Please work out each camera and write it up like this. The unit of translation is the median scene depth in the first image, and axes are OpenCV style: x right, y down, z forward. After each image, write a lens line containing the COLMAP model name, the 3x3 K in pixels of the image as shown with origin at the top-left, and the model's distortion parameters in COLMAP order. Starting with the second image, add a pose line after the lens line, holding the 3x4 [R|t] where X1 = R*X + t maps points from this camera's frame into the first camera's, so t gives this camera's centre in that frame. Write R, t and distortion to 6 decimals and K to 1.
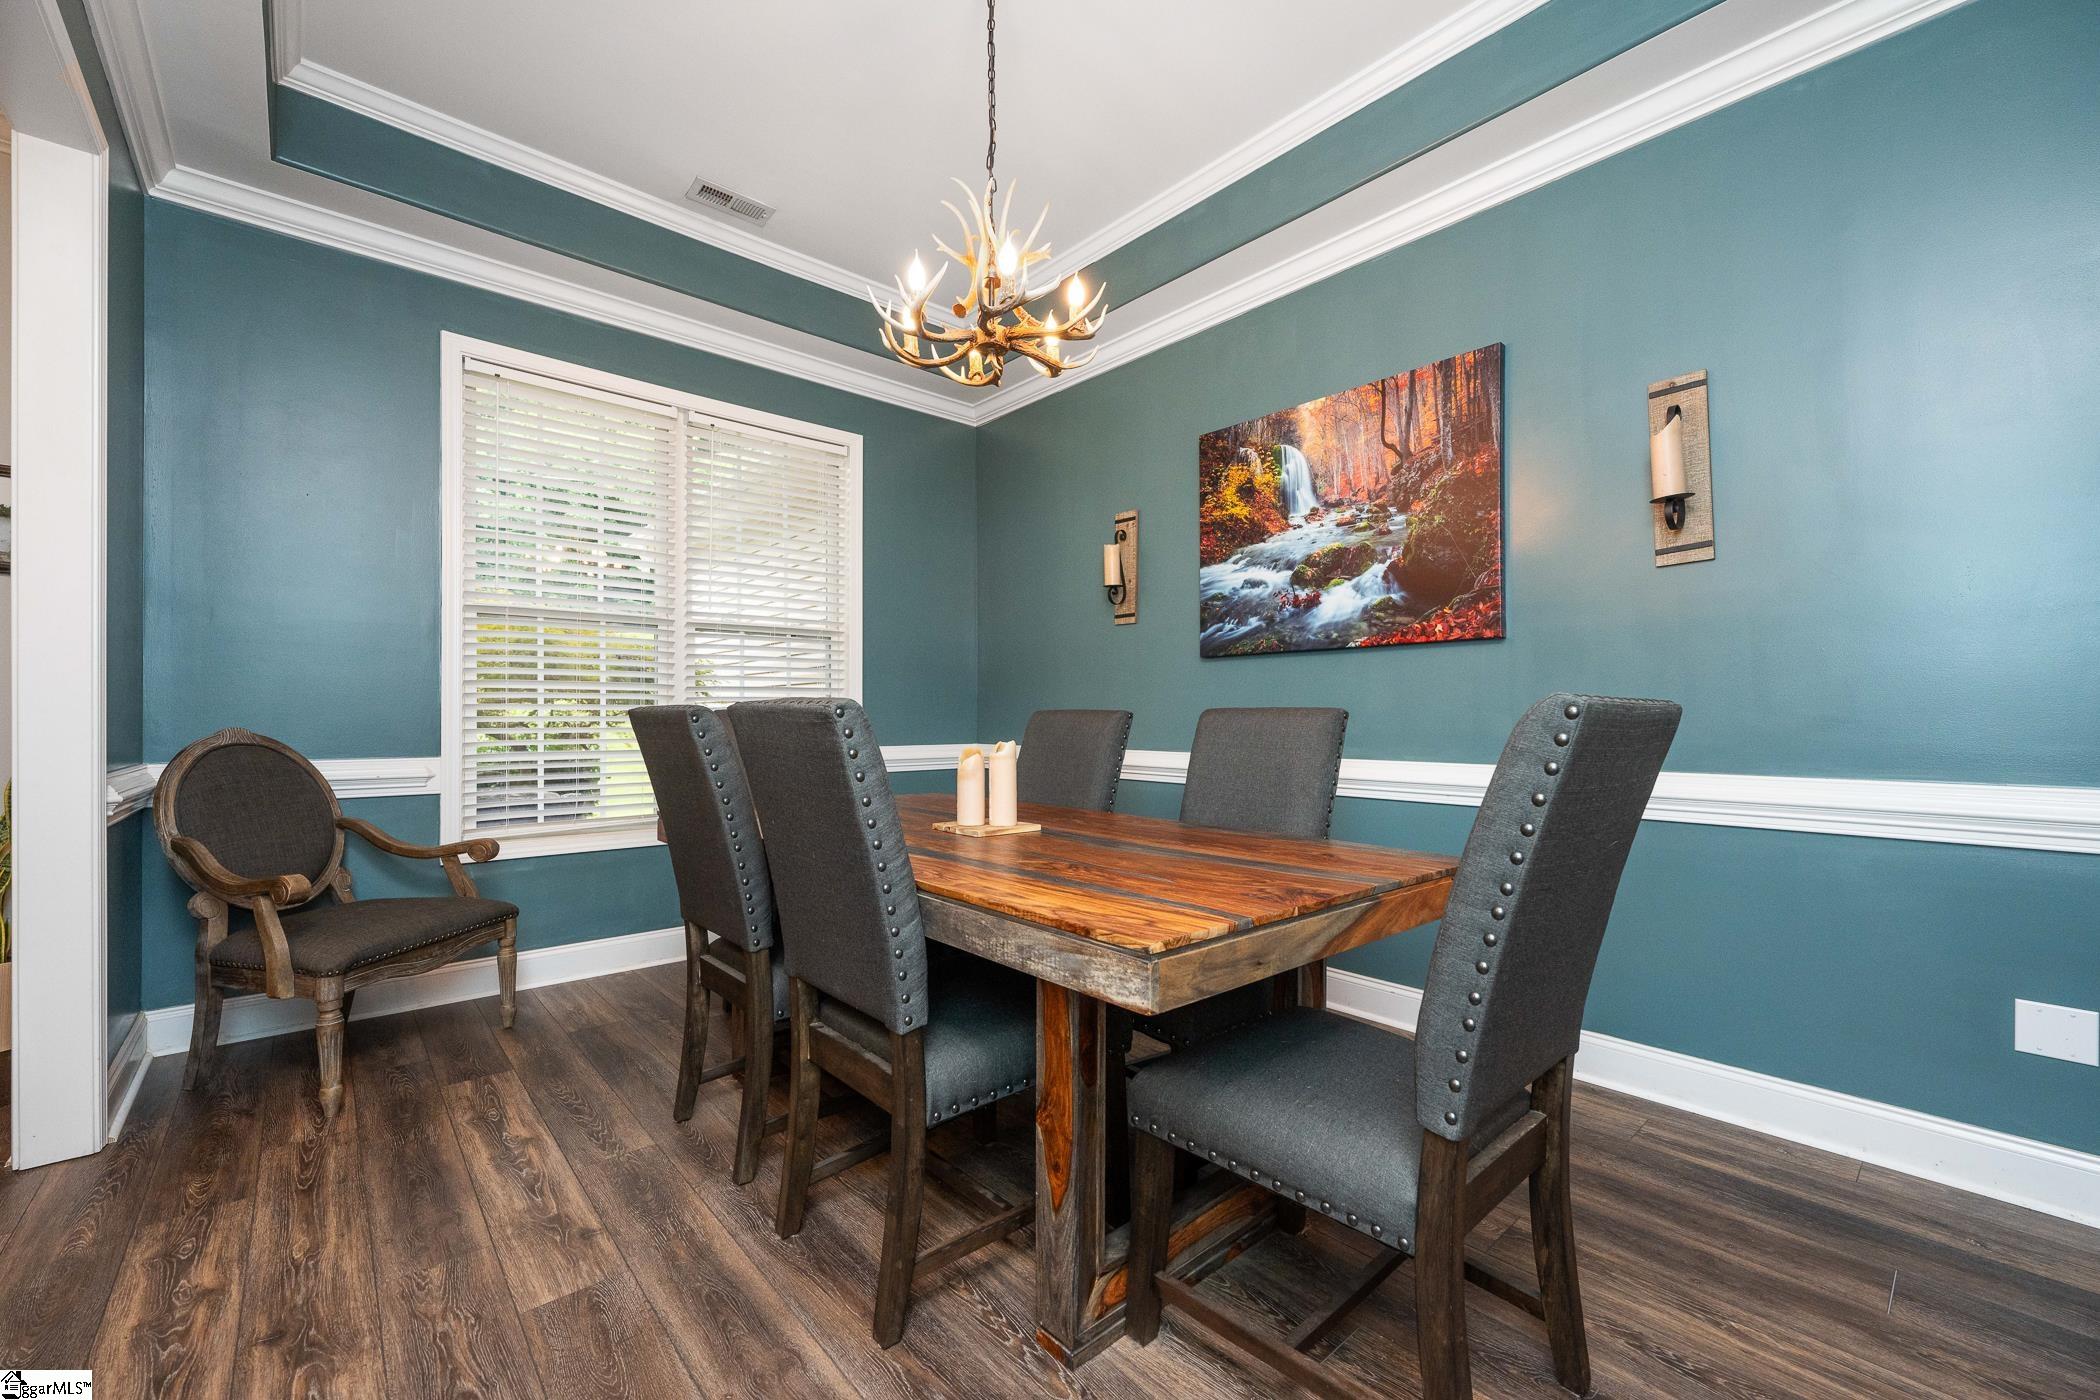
lens RADIAL K [[843.7, 0, 1051.9], [0, 843.7, 713.3], [0, 0, 1]] dist [-0.000600, -0.000616]
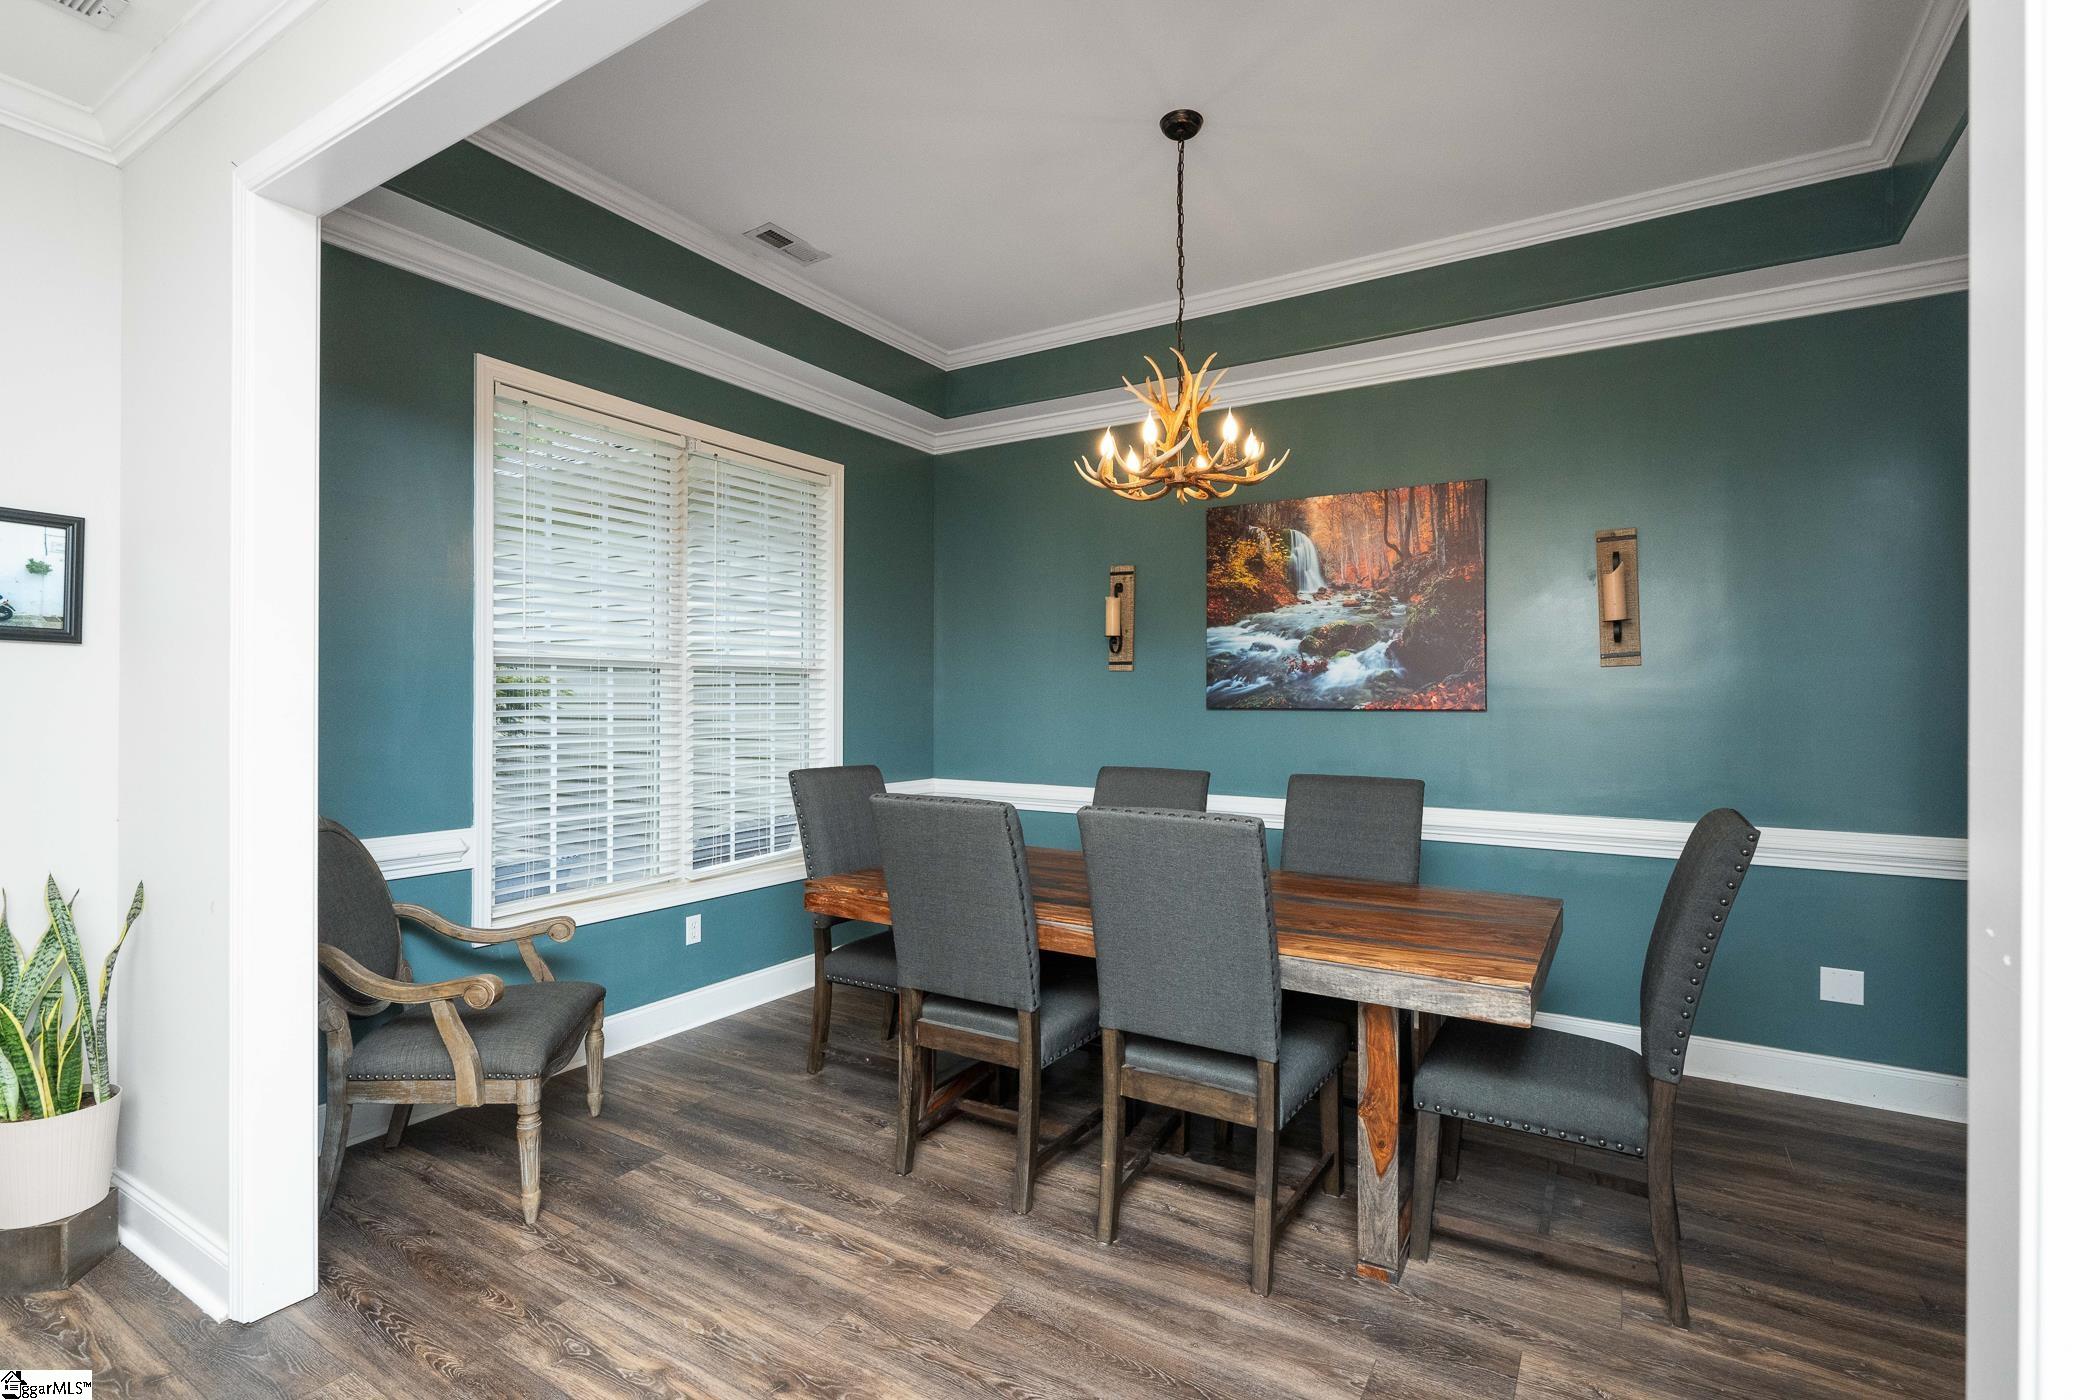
lens RADIAL K [[963.2, 0, 1048.3], [0, 963.2, 694.4], [0, 0, 1]] dist [-0.005323, 0.000337]
pose [[0.955259, 0.005365, 0.295723, -0.441828], [-0.004758, 0.999985, -0.002770, -0.089720], [-0.295733, 0.001239, 0.955270, -0.161485]]
